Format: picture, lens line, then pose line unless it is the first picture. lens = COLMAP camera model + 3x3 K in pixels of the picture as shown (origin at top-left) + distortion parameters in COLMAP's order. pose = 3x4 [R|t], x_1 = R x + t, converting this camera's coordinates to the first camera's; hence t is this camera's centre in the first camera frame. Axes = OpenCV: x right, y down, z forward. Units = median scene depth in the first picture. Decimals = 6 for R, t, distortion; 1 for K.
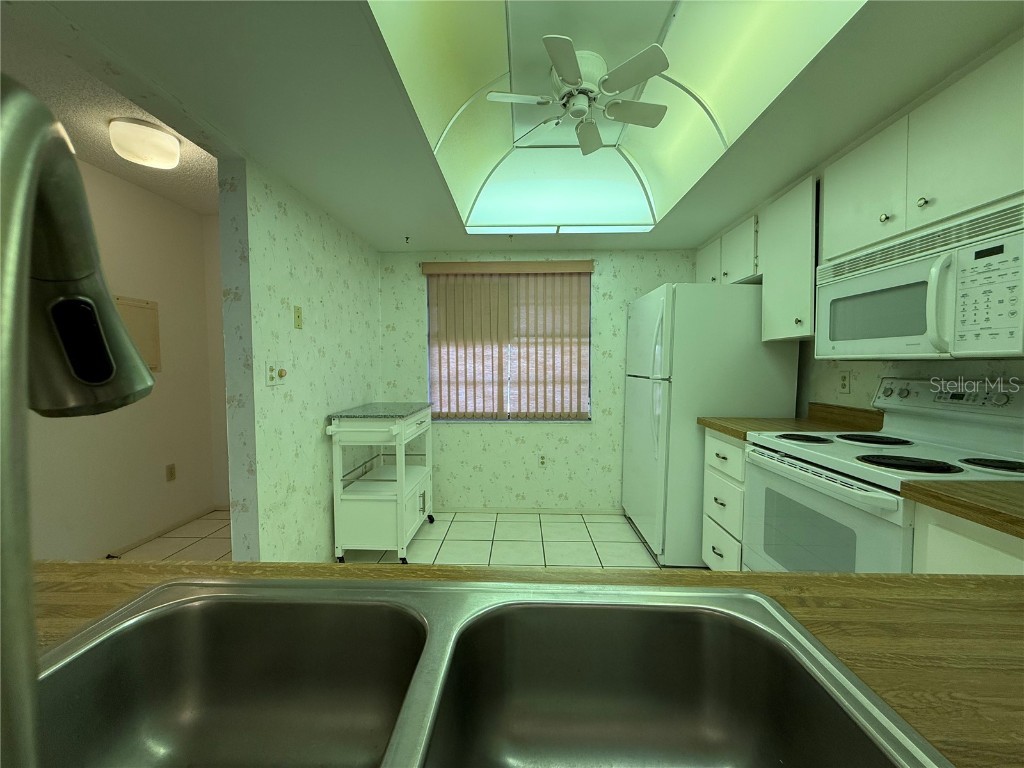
lens RADIAL K [[407.6, 0, 513.7], [0, 407.6, 385.7], [0, 0, 1]] dist [0.003364, 0.000481]
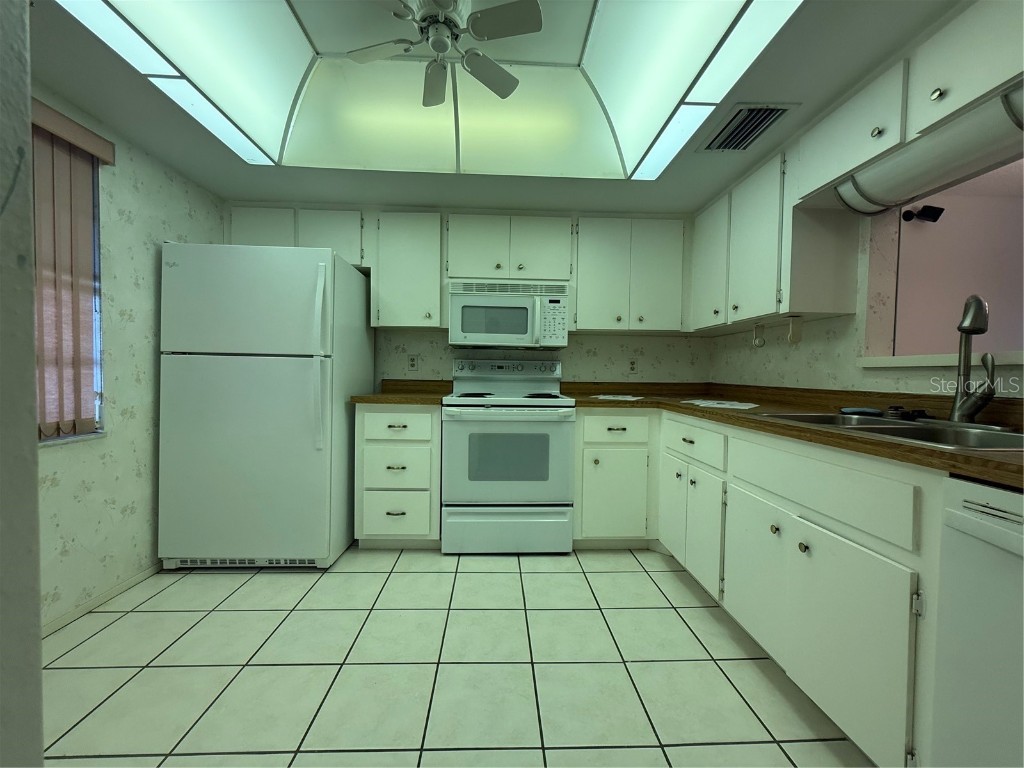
lens RADIAL K [[407.6, 0, 514.0], [0, 407.6, 383.8], [0, 0, 1]] dist [0.003364, 0.000481]
pose [[-0.061875, -0.026224, 0.997739, -0.751570], [0.033604, 0.999033, 0.028342, 0.044346], [-0.997518, 0.035281, -0.060933, 0.907455]]
